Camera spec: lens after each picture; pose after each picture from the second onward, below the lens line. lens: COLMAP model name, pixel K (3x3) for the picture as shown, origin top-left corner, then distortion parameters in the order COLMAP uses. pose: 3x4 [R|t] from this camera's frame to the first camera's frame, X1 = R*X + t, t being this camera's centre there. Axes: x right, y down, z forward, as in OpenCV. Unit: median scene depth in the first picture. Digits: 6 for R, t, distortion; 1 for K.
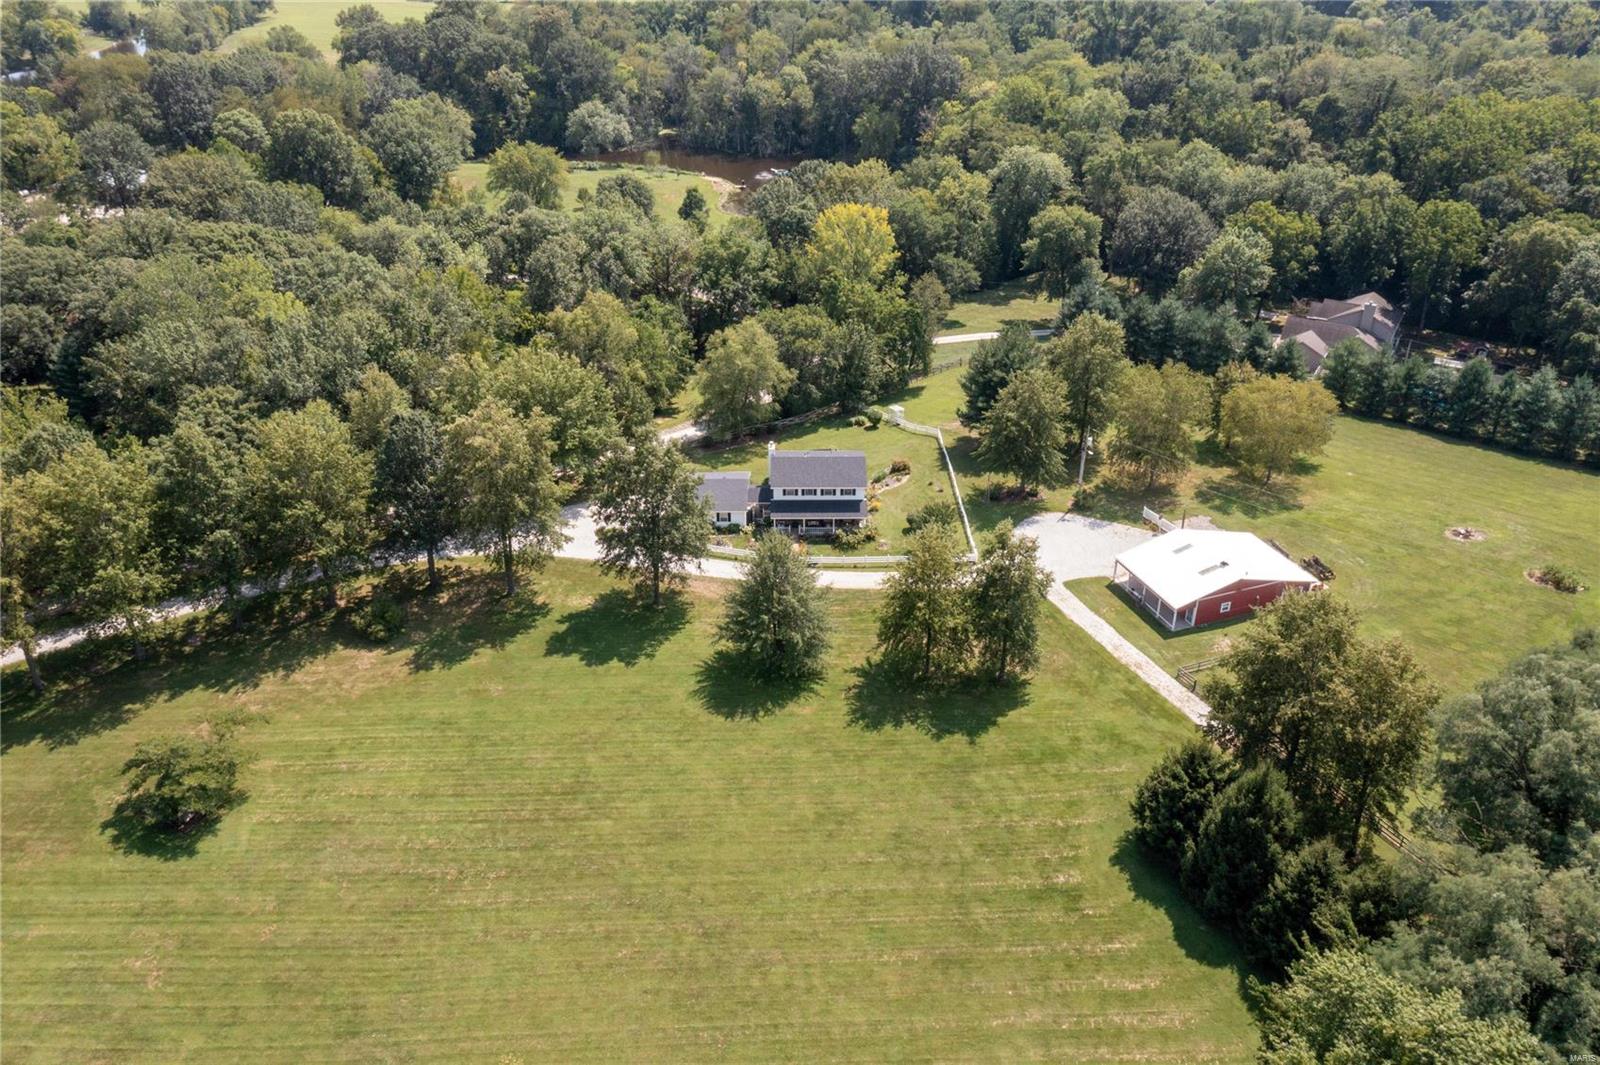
lens RADIAL K [[1267.7, 0, 800.0], [0, 1267.7, 532.5], [0, 0, 1]] dist [-0.002641, -0.007078]
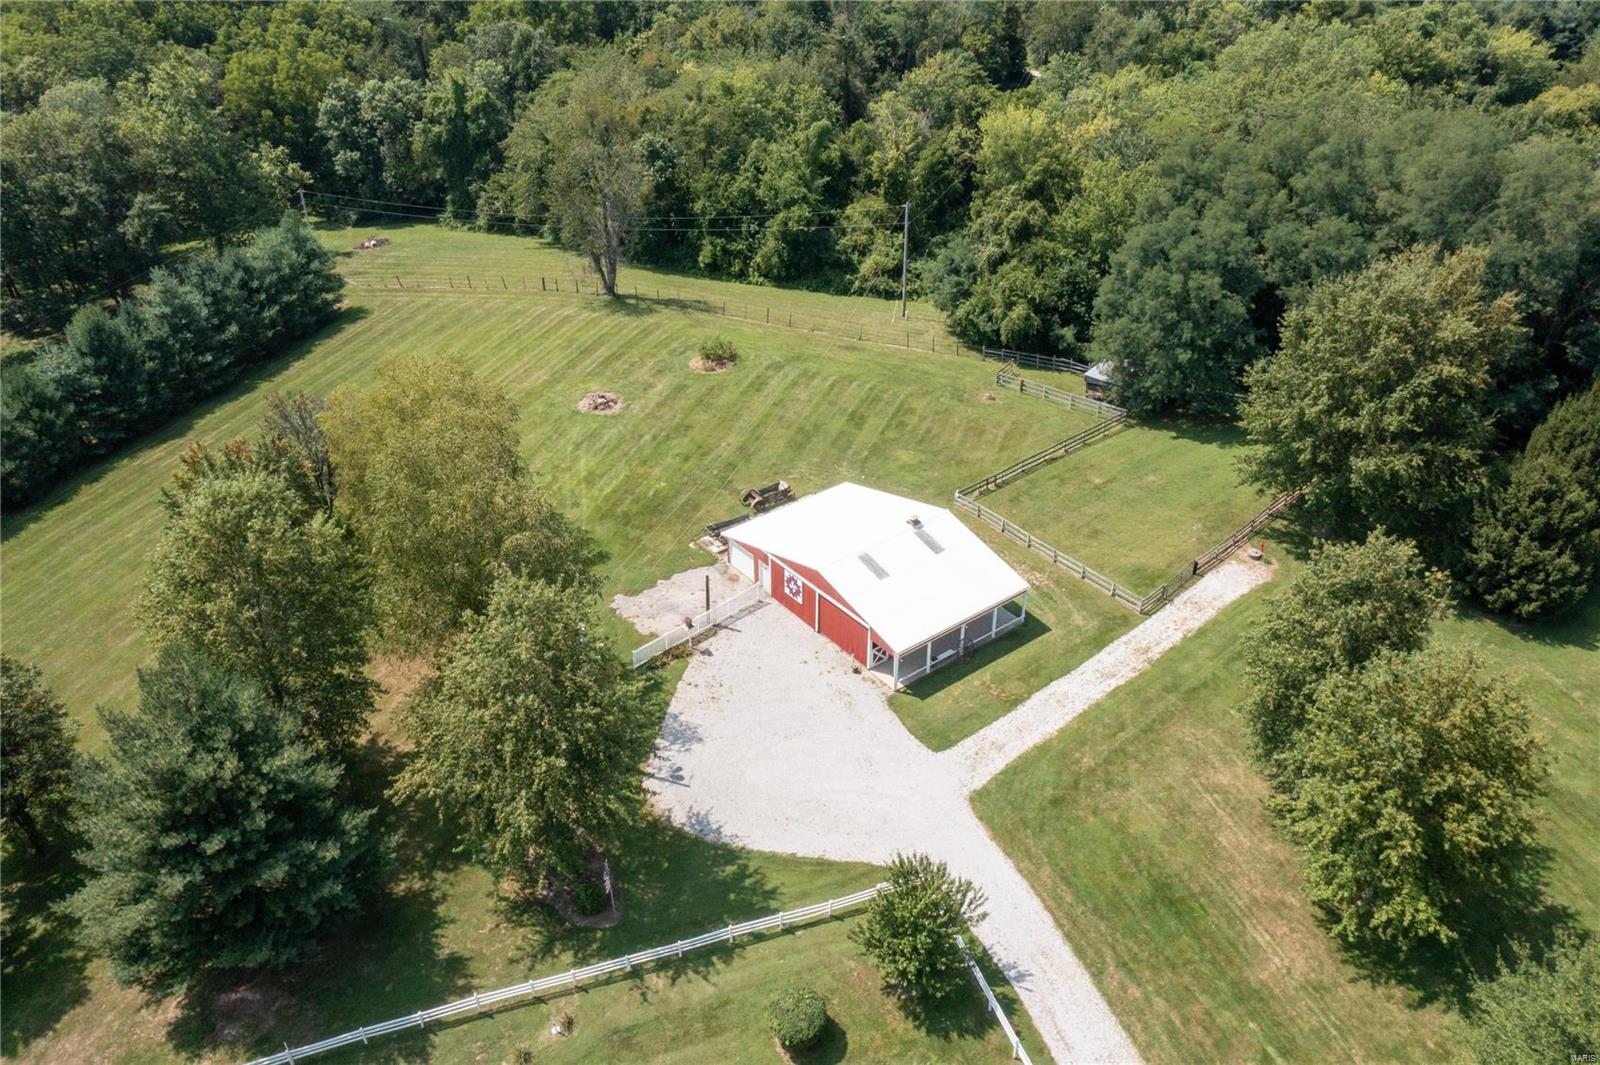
lens RADIAL K [[1267.7, 0, 800.0], [0, 1267.7, 532.5], [0, 0, 1]] dist [-0.002641, -0.007078]
pose [[-0.296409, -0.511629, 0.806460, -0.125704], [0.468201, 0.658136, 0.589614, -0.302372], [-0.832424, 0.552352, 0.044467, 0.846935]]
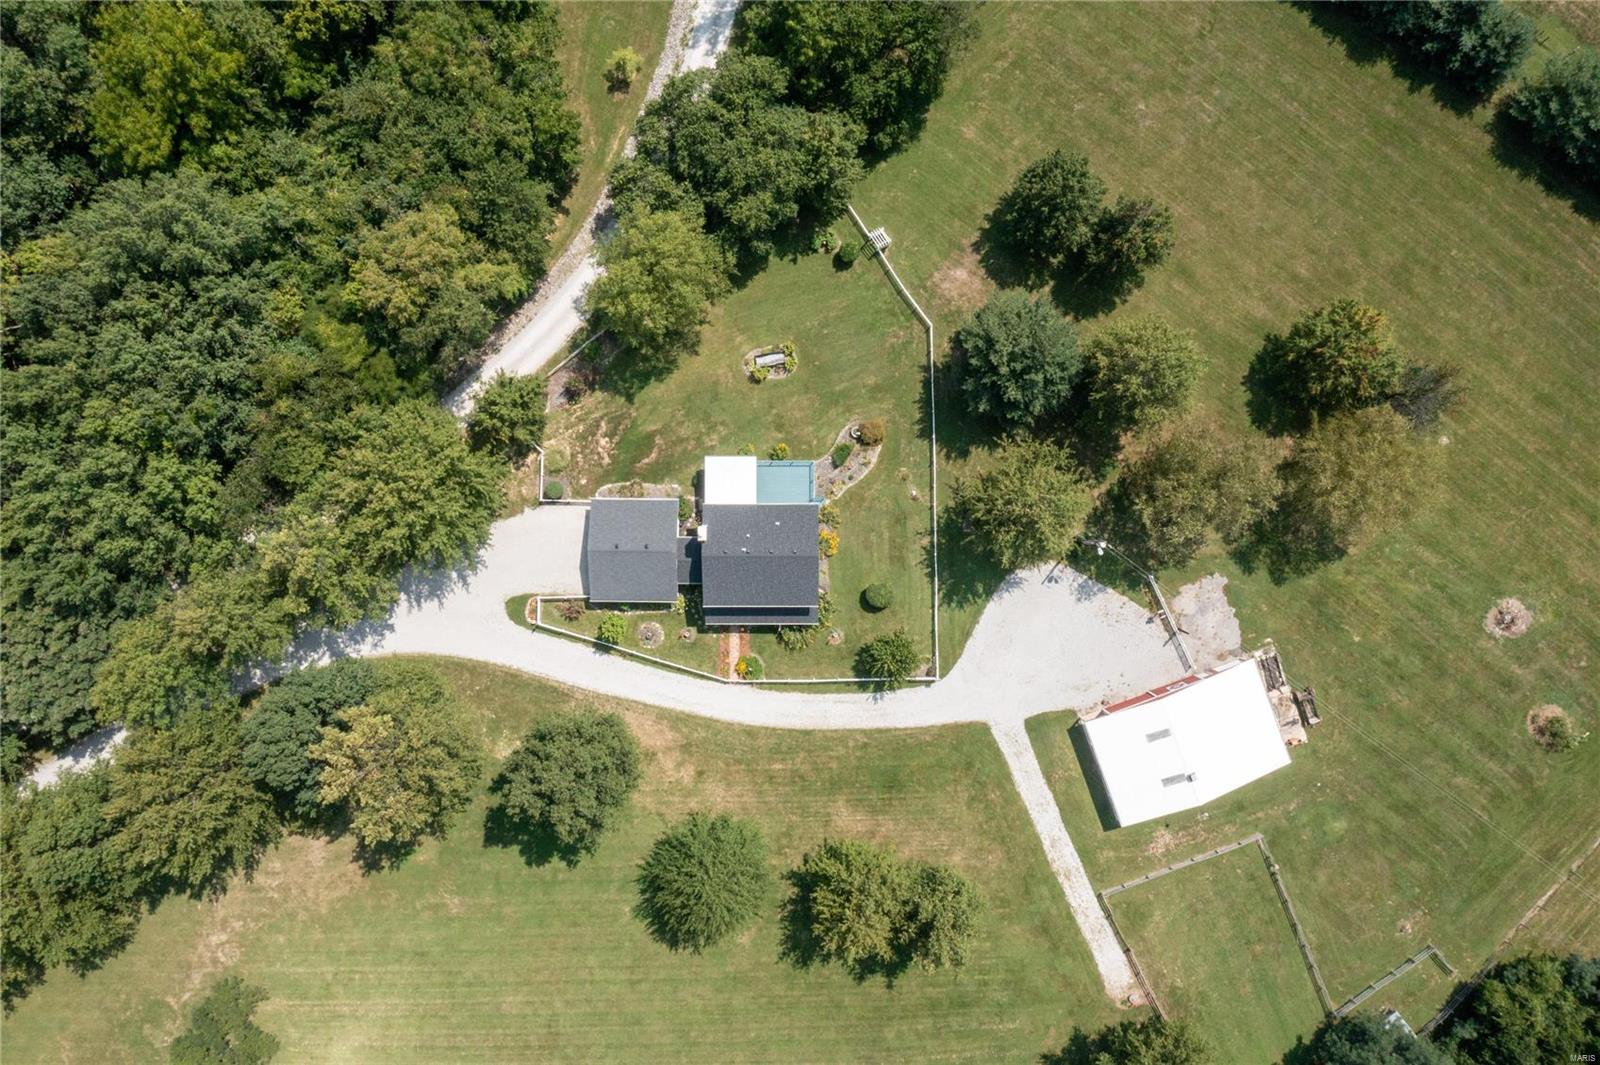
lens RADIAL K [[1264.0, 0, 796.4], [0, 1264.0, 536.5], [0, 0, 1]] dist [-0.004029, 0.002840]
pose [[0.999983, 0.005469, -0.002079, 0.036715], [-0.000668, 0.459764, 0.888041, -0.731694], [0.005812, -0.888024, 0.459760, 0.603579]]
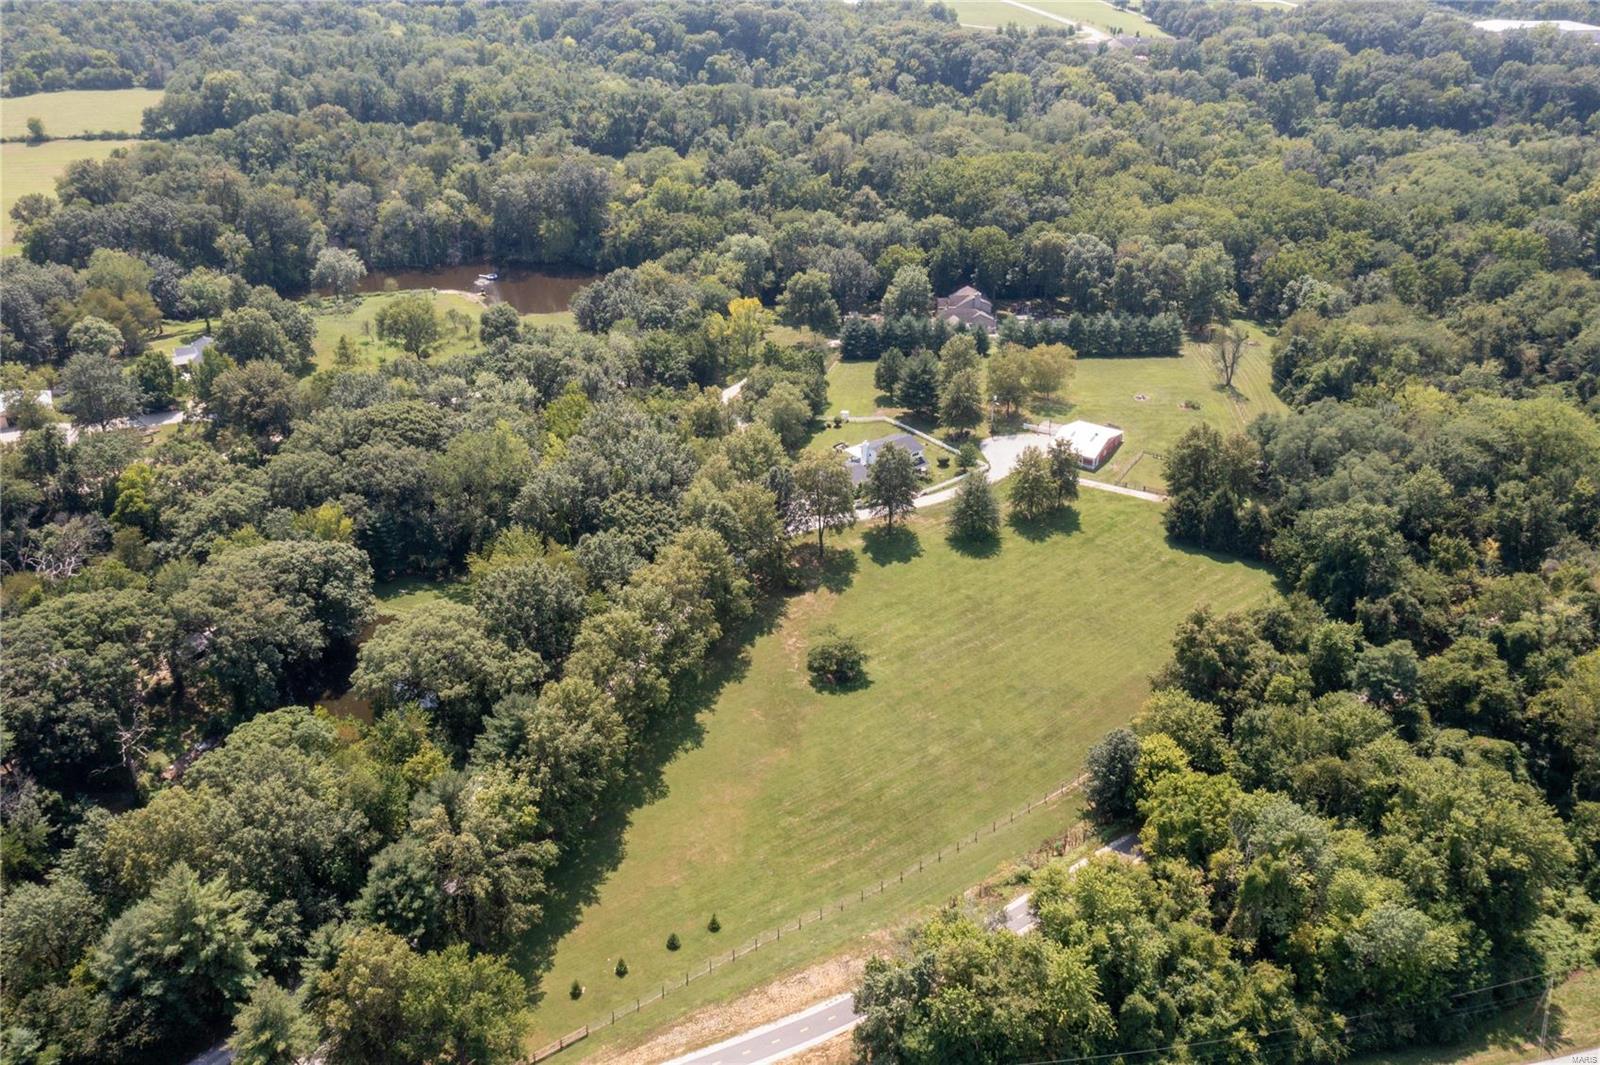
lens RADIAL K [[1267.7, 0, 800.0], [0, 1267.7, 532.5], [0, 0, 1]] dist [-0.002641, -0.007078]
pose [[0.812659, -0.292638, 0.503933, -1.007437], [0.289417, 0.953256, 0.086840, -0.124371], [-0.505790, 0.075275, 0.859366, -0.489044]]
